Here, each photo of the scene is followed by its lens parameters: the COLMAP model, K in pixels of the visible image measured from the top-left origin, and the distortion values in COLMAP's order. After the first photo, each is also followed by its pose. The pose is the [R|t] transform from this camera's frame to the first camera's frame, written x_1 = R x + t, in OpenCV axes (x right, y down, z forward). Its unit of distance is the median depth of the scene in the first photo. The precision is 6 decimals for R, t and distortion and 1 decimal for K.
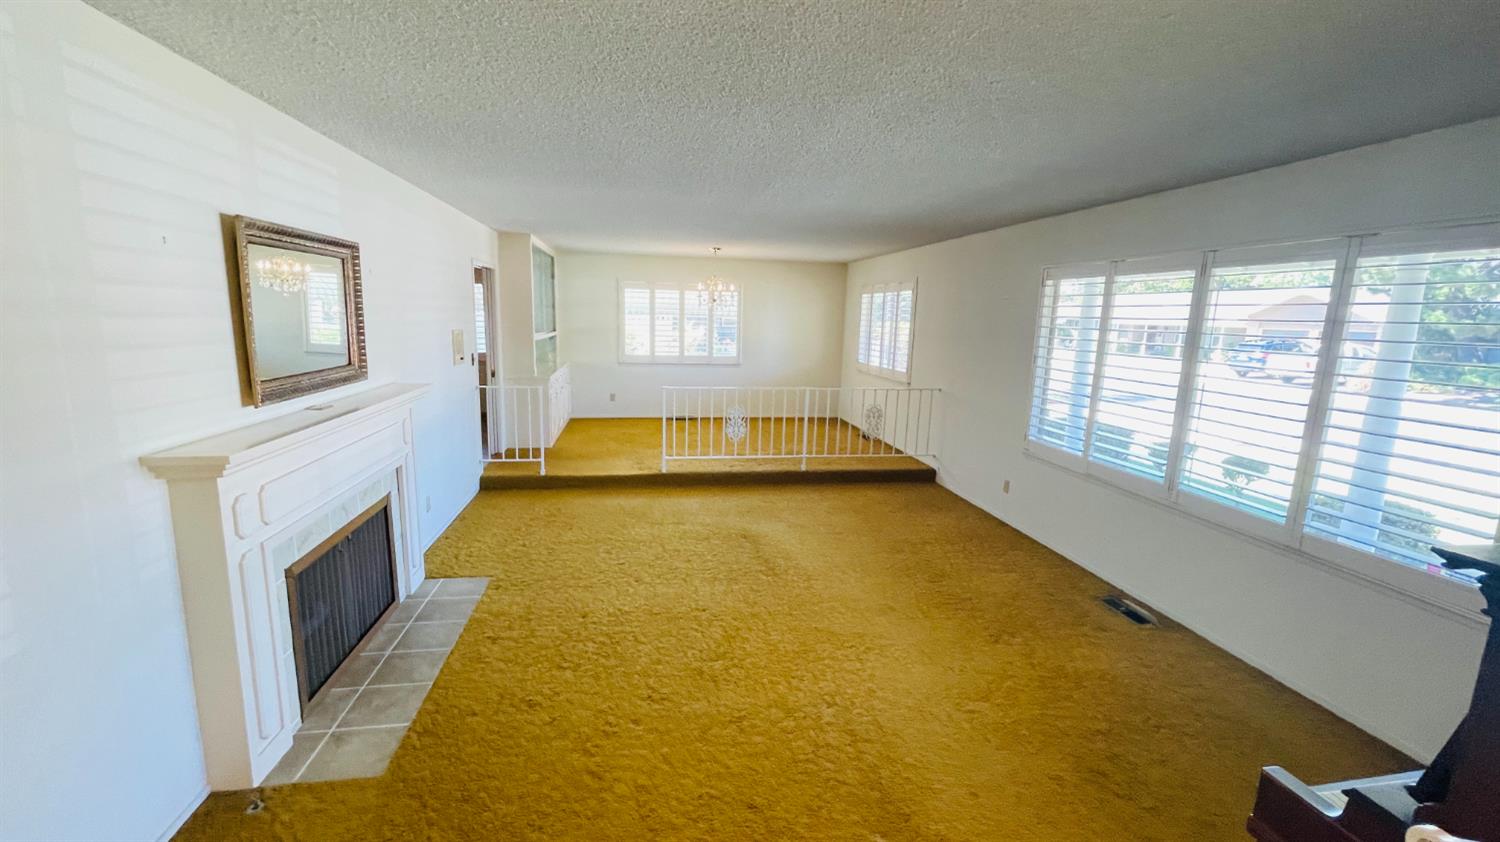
lens RADIAL K [[633.2, 0, 747.6], [0, 633.2, 427.1], [0, 0, 1]] dist [-0.001310, 0.001102]
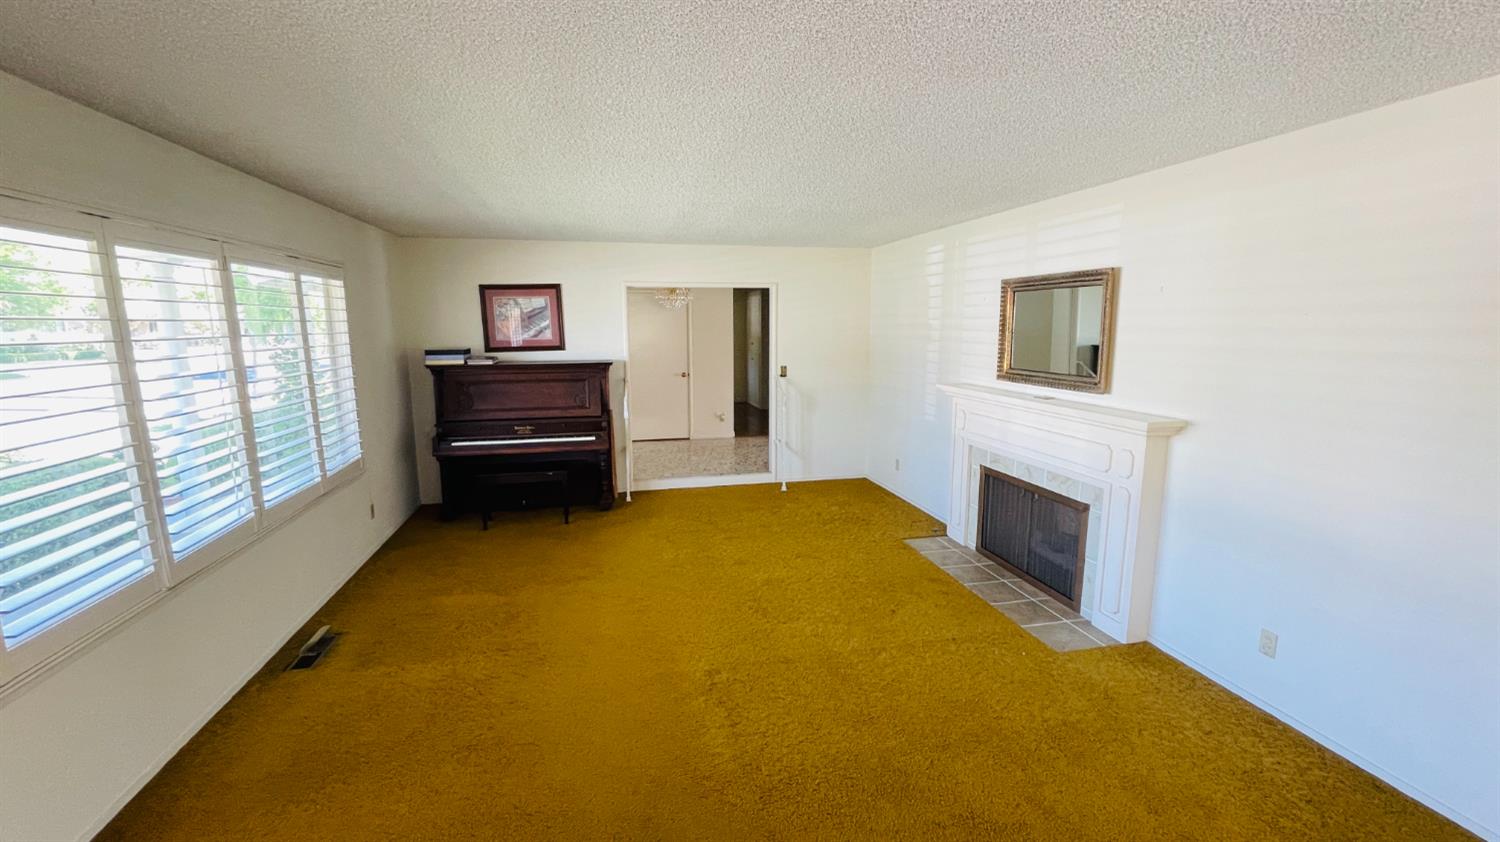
lens RADIAL K [[633.2, 0, 747.3], [0, 633.2, 425.6], [0, 0, 1]] dist [-0.001310, 0.001102]
pose [[-0.998664, -0.015607, -0.049268, 0.060452], [-0.030851, 0.944850, 0.326048, -0.467385], [0.041463, 0.327133, -0.944068, 2.633761]]
